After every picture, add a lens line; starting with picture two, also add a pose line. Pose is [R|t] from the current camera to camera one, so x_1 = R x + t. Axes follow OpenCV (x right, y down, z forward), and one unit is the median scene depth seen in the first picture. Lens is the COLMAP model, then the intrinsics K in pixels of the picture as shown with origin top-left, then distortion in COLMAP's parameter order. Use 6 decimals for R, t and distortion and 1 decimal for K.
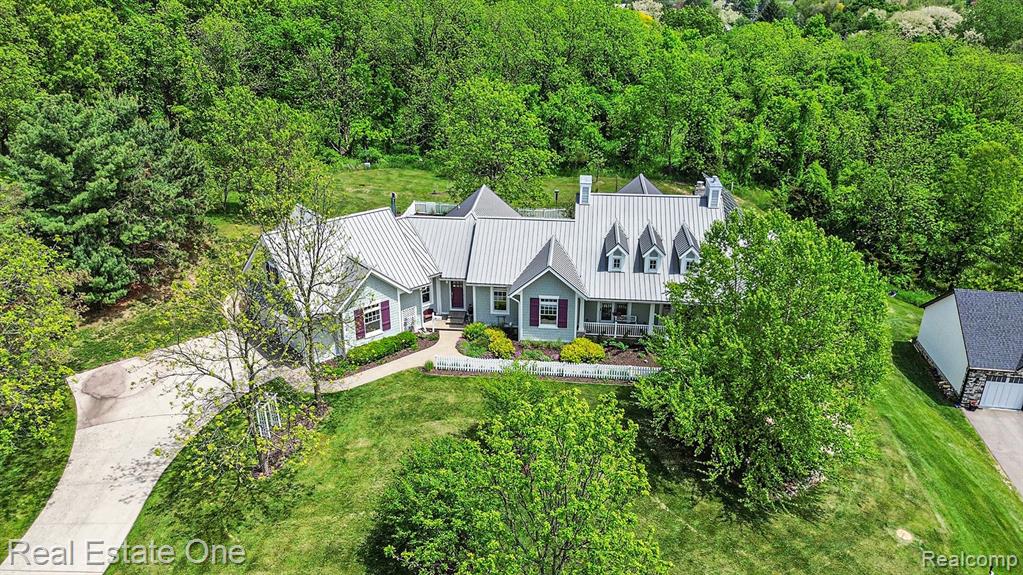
lens RADIAL K [[757.8, 0, 511.5], [0, 757.8, 287.5], [0, 0, 1]] dist [0.098941, -0.098838]
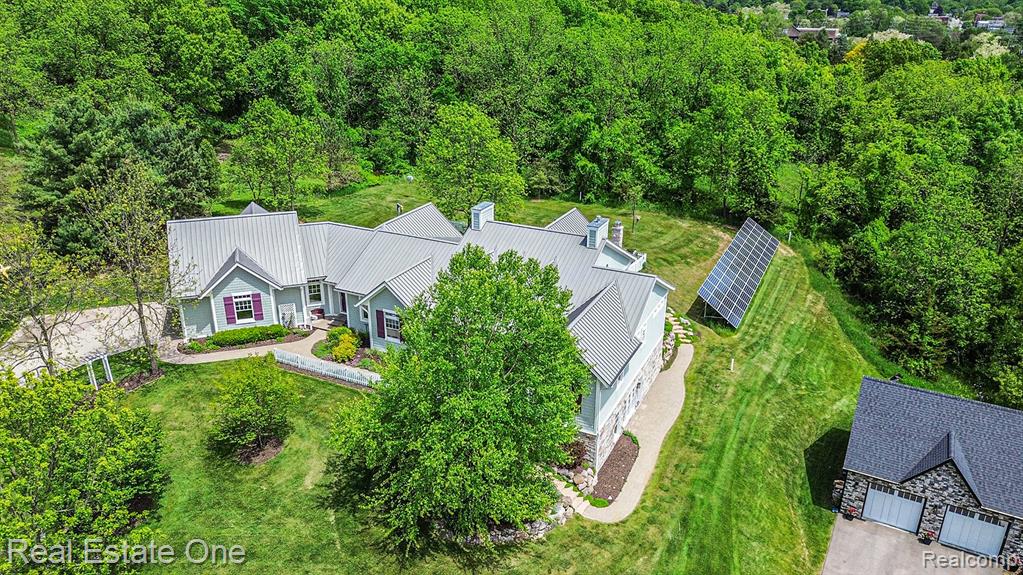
lens RADIAL K [[757.8, 0, 511.5], [0, 757.8, 287.5], [0, 0, 1]] dist [0.098941, -0.098838]
pose [[0.932238, 0.134609, -0.335876, 0.543941], [-0.144632, 0.989473, -0.004879, -0.038370], [0.331684, 0.053127, 0.941893, 0.072228]]
